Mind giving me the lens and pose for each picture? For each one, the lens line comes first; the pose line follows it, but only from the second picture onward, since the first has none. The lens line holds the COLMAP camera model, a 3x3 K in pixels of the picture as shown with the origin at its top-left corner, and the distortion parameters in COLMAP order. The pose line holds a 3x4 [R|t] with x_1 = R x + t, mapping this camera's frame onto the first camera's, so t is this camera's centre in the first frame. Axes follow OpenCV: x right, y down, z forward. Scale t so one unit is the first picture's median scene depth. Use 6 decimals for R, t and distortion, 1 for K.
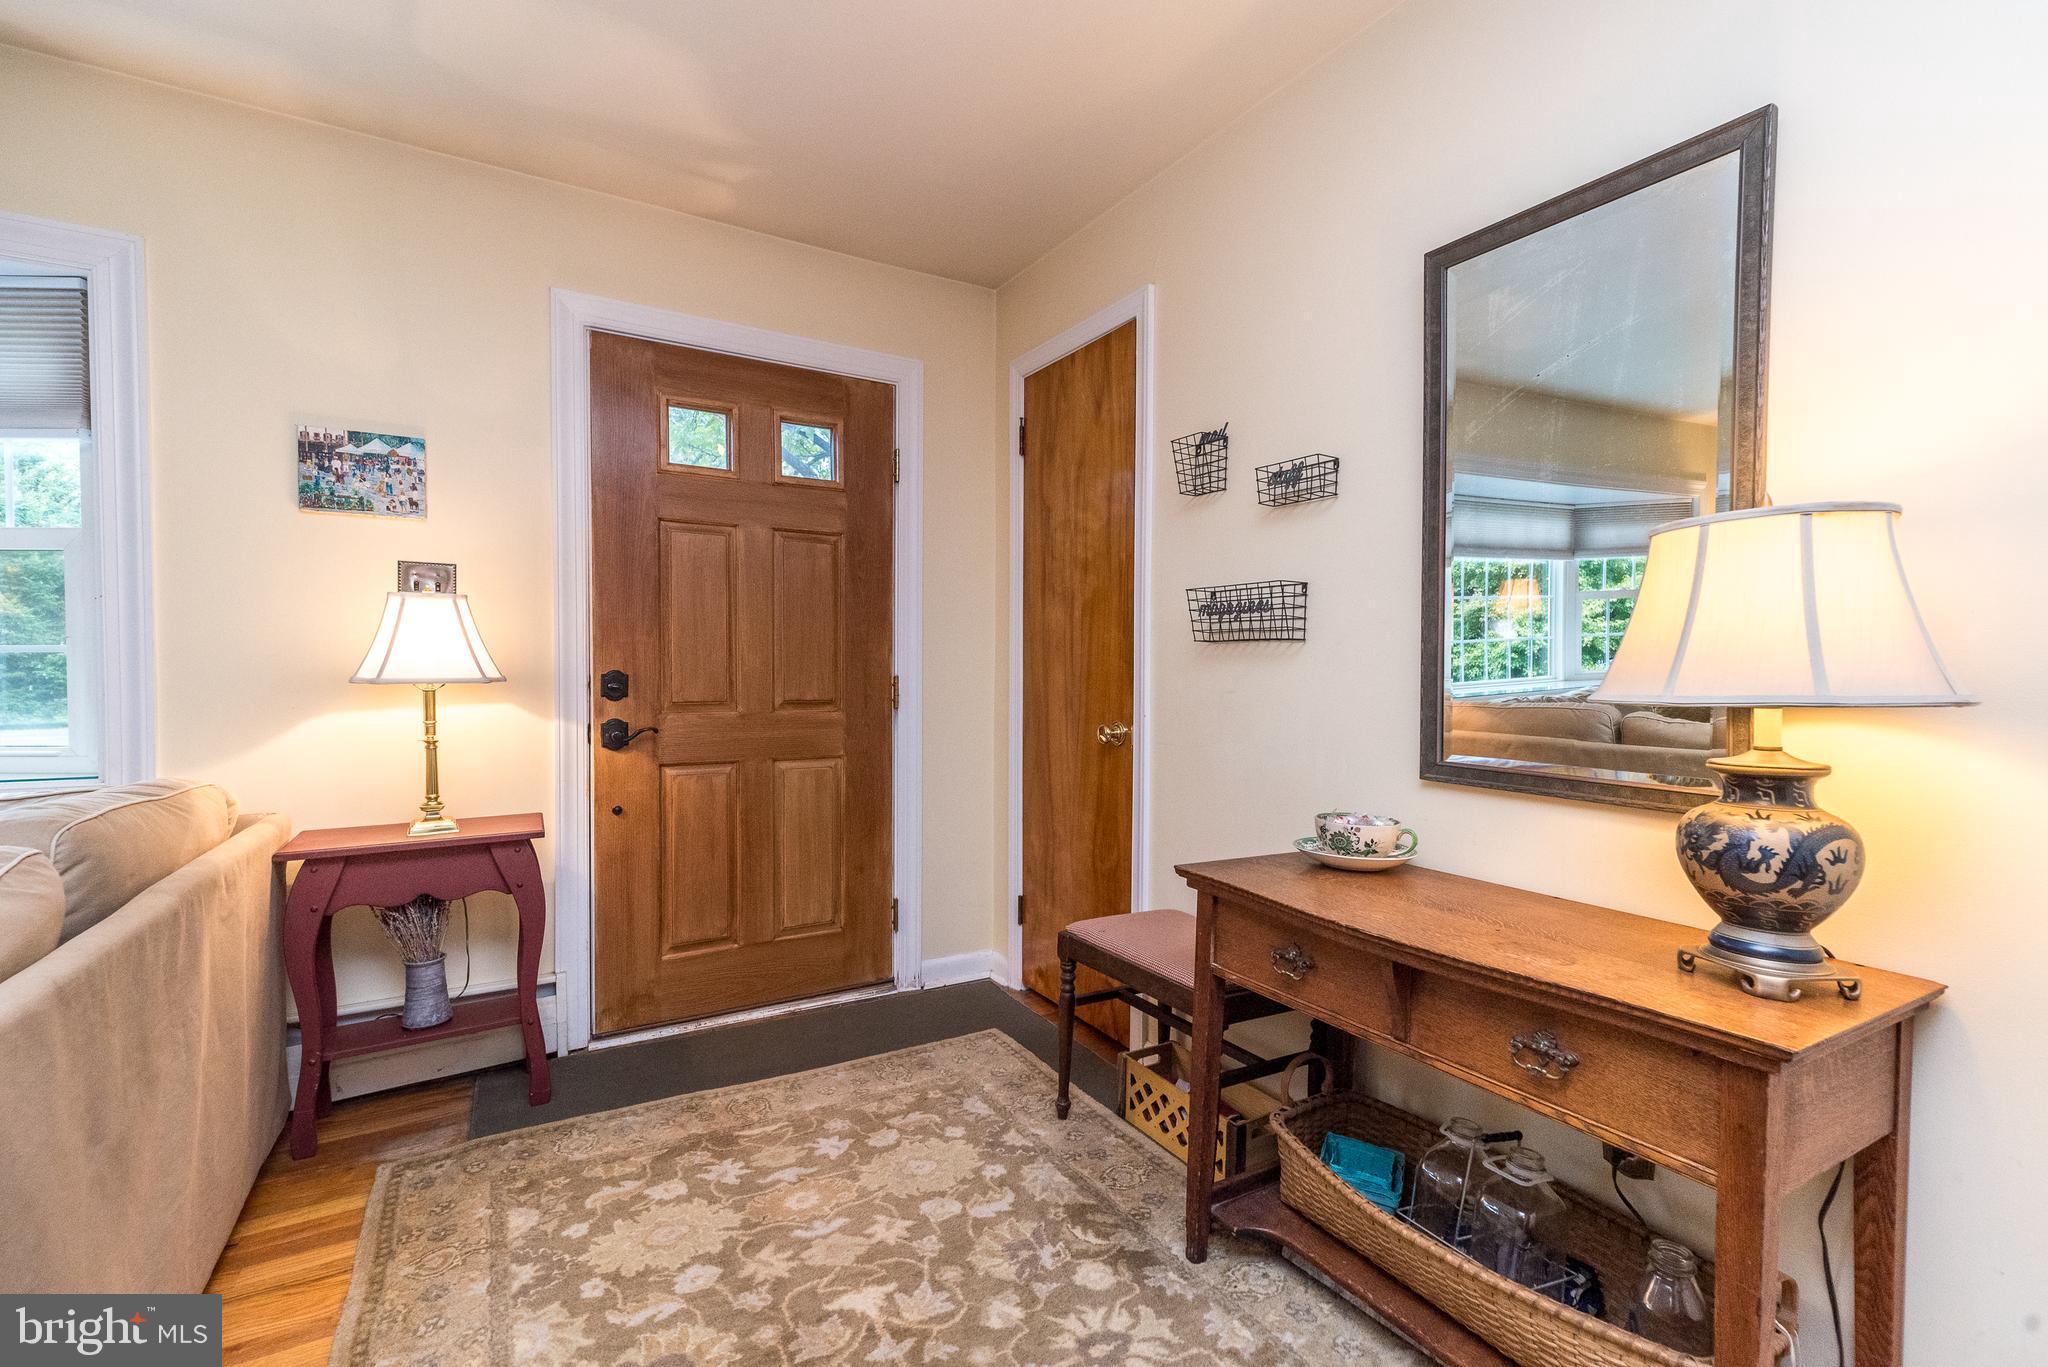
lens RADIAL K [[916.9, 0, 1030.9], [0, 916.9, 689.9], [0, 0, 1]] dist [0.001786, 0.000136]
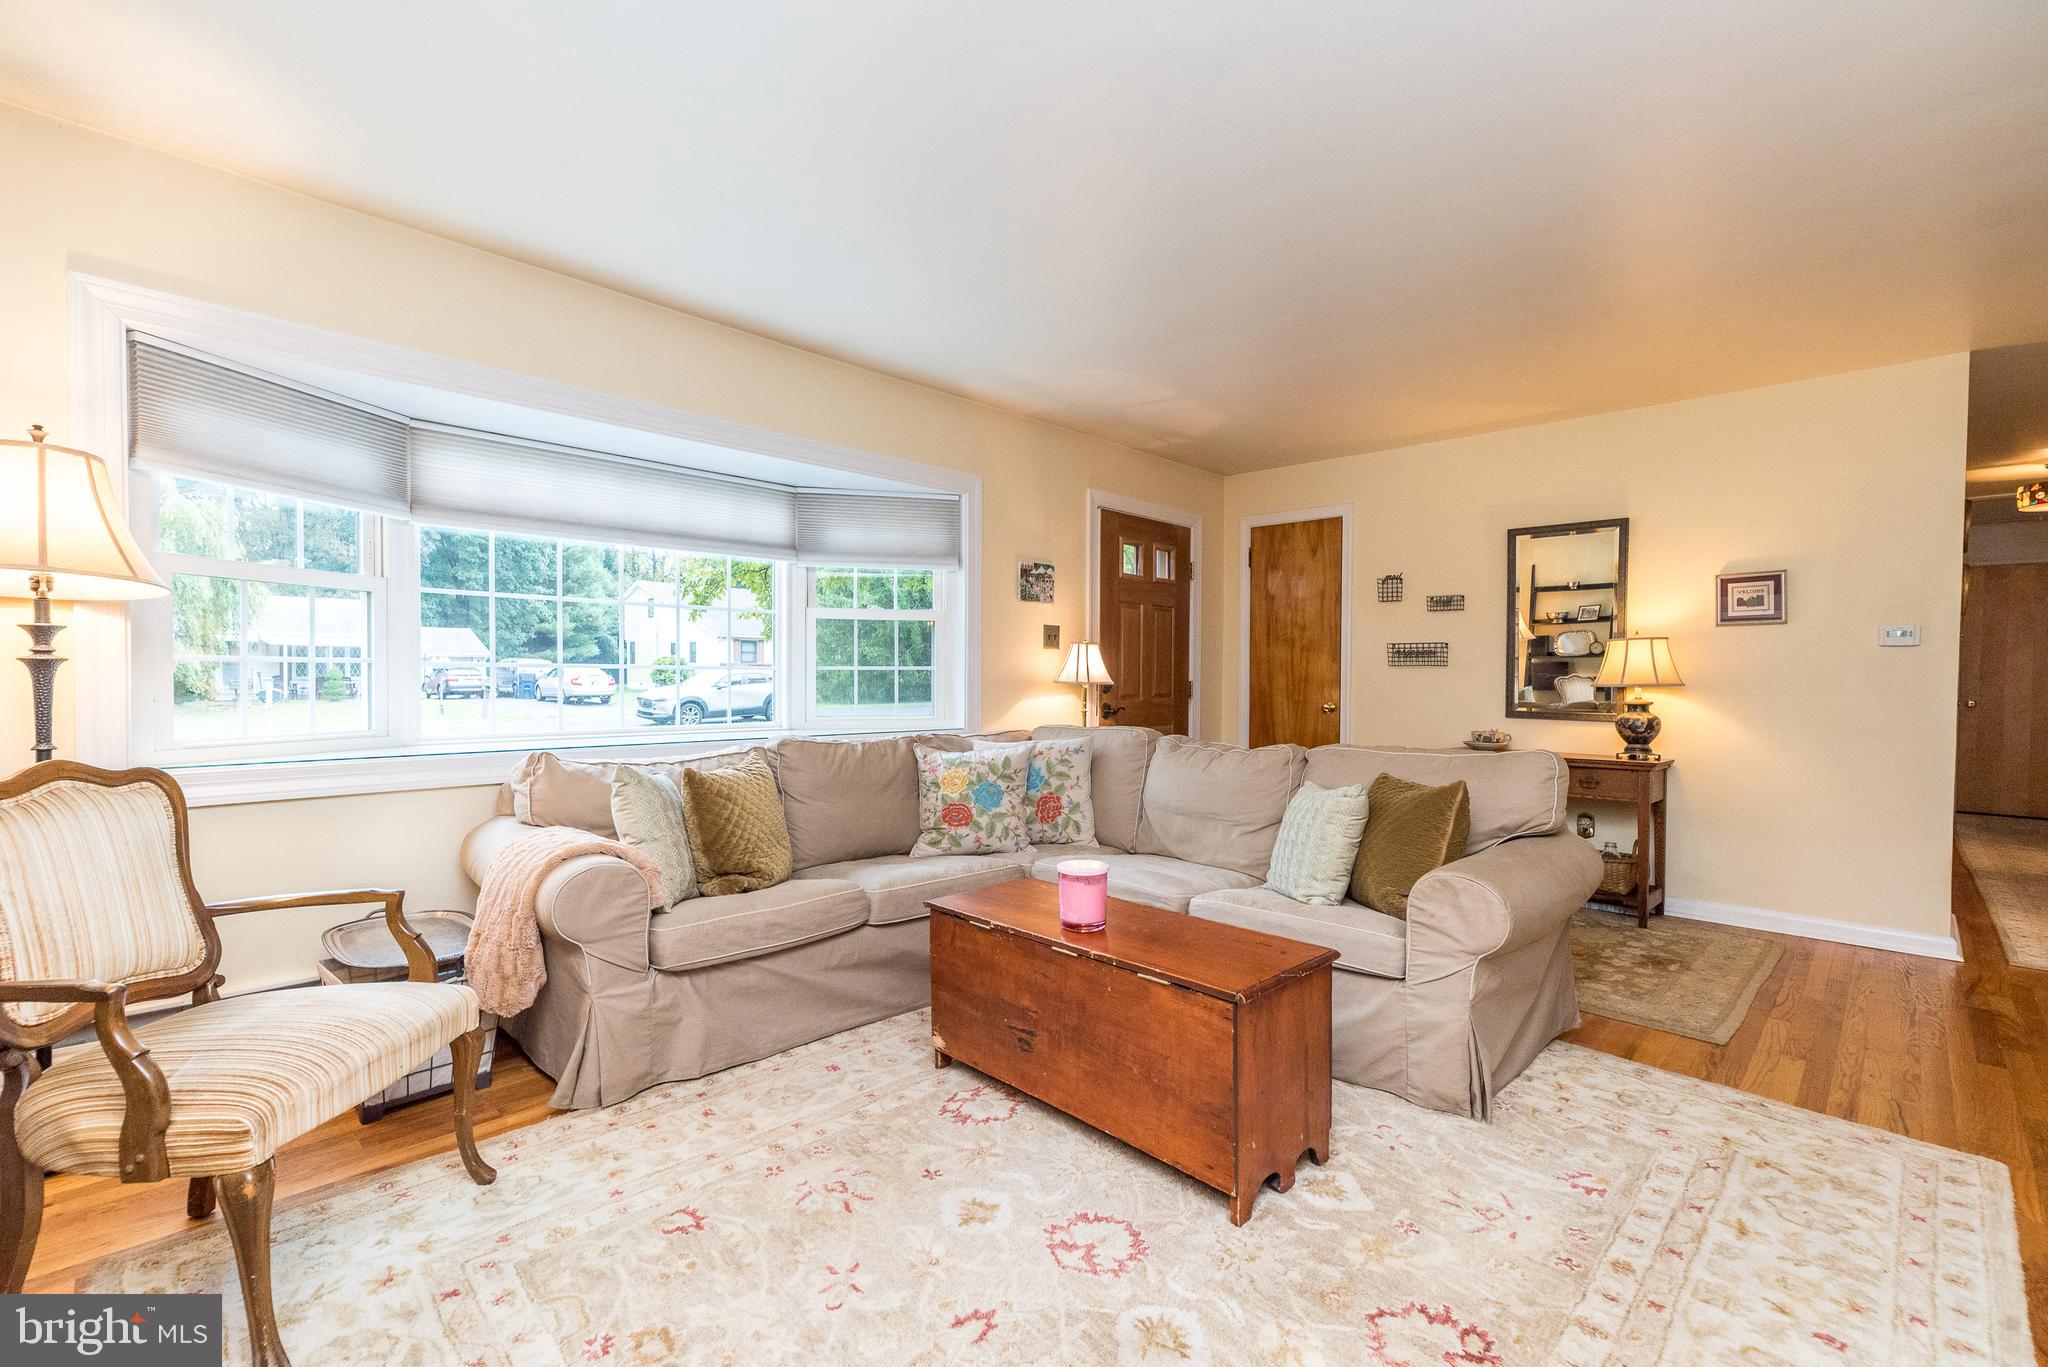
lens RADIAL K [[893.3, 0, 1029.3], [0, 893.3, 689.4], [0, 0, 1]] dist [0.002459, 0.000171]
pose [[0.963997, -0.005893, 0.265847, -1.320068], [0.007791, 0.999951, -0.006086, 0.016092], [-0.265799, 0.007938, 0.963996, -0.960004]]
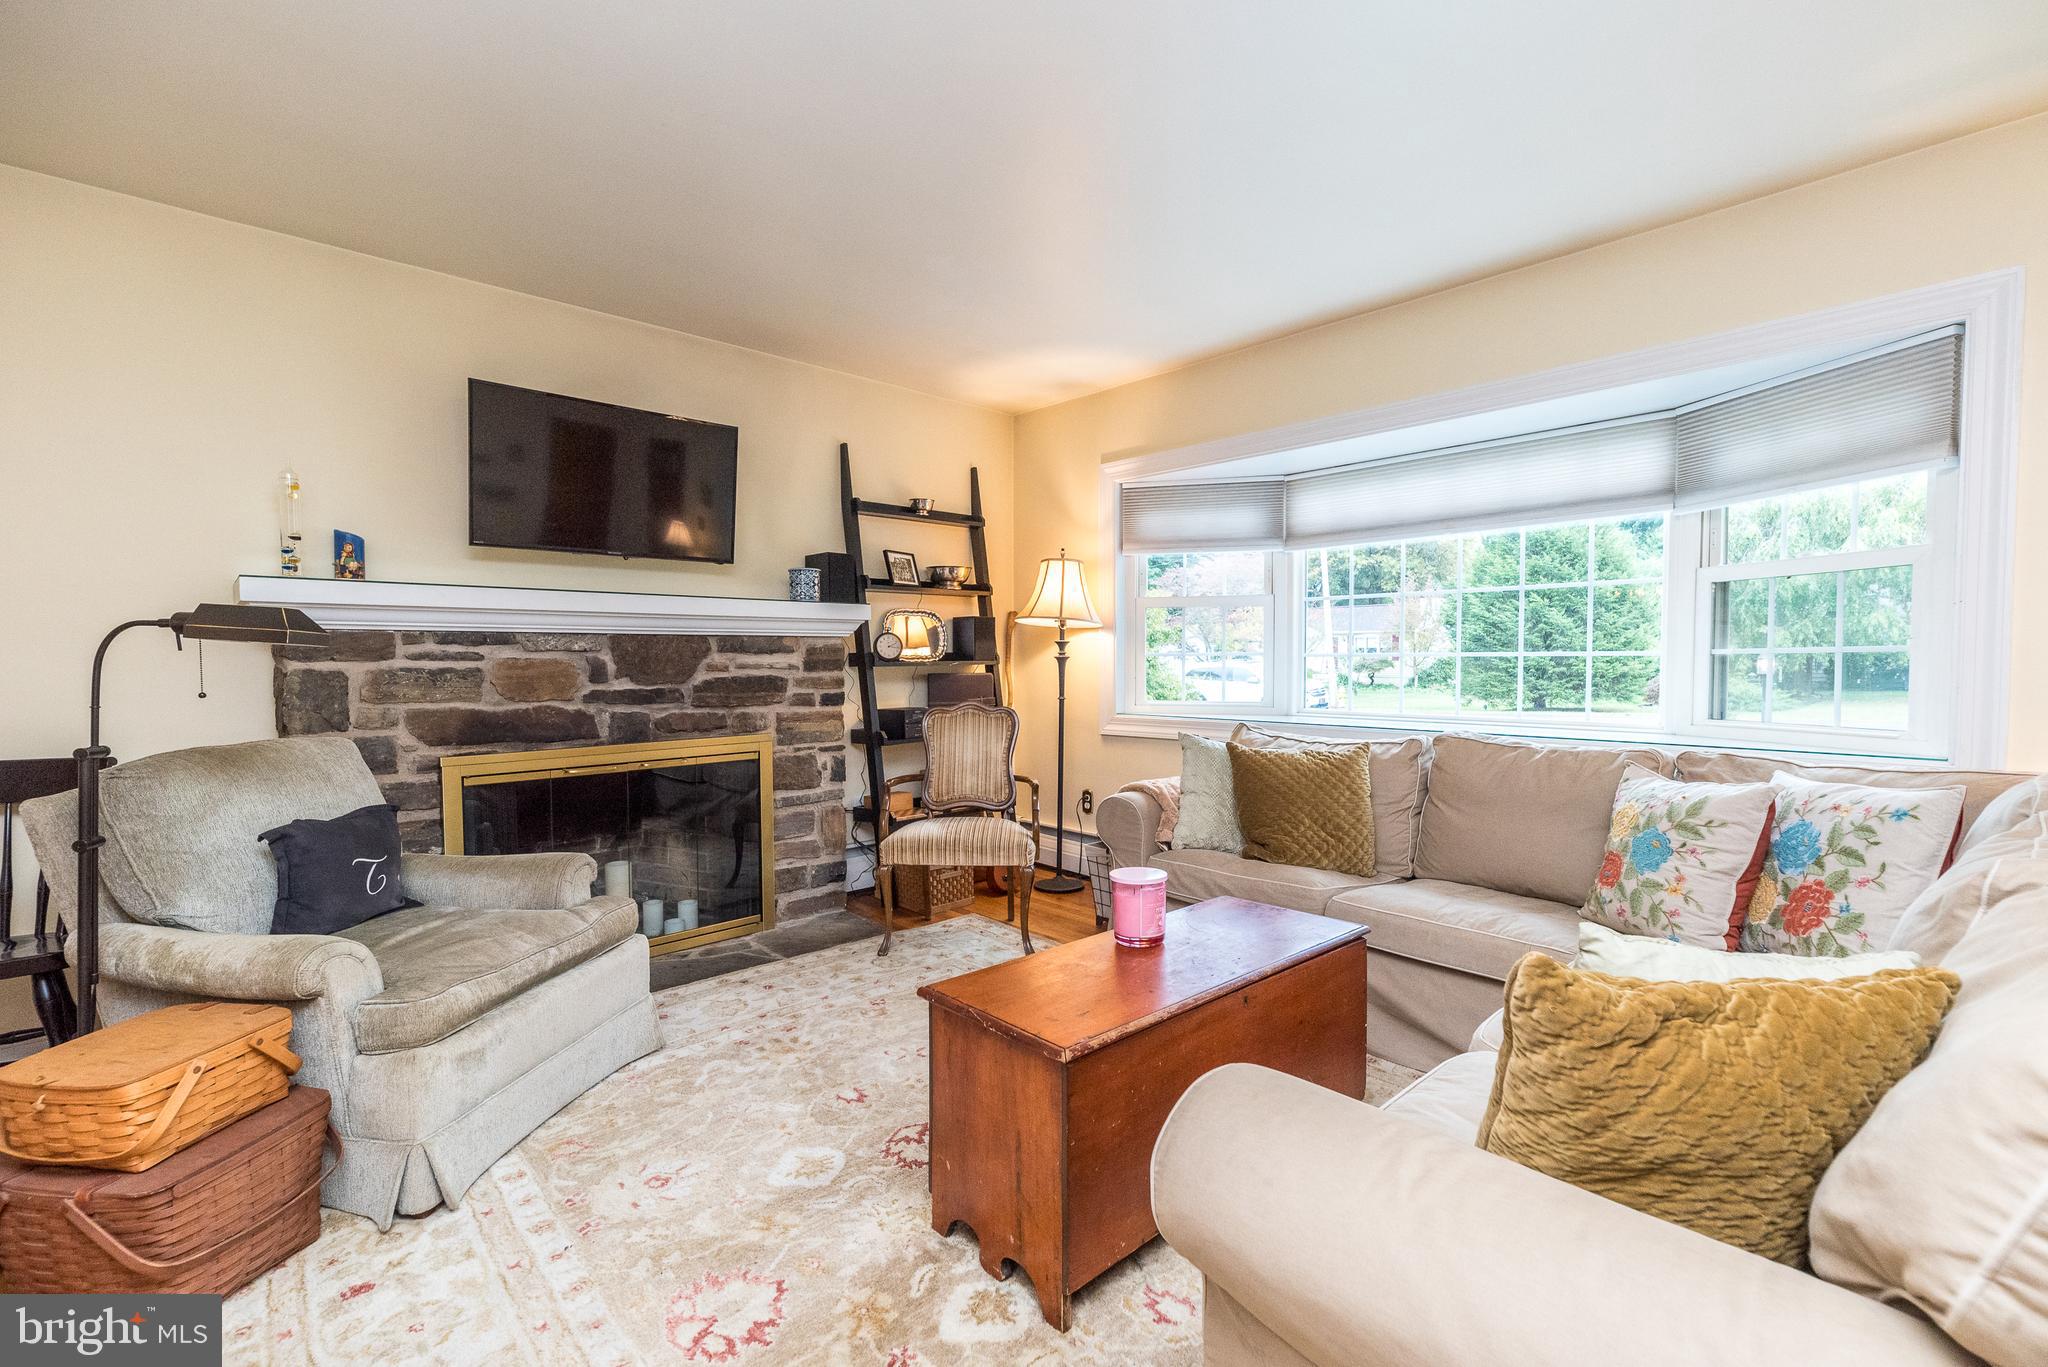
lens RADIAL K [[895.9, 0, 1019.9], [0, 895.9, 688.8], [0, 0, 1]] dist [0.009093, 0.000489]
pose [[0.221356, 0.023206, -0.974917, -0.161991], [-0.017370, 0.999652, 0.019851, 0.003349], [0.975038, 0.012541, 0.221683, -0.346635]]
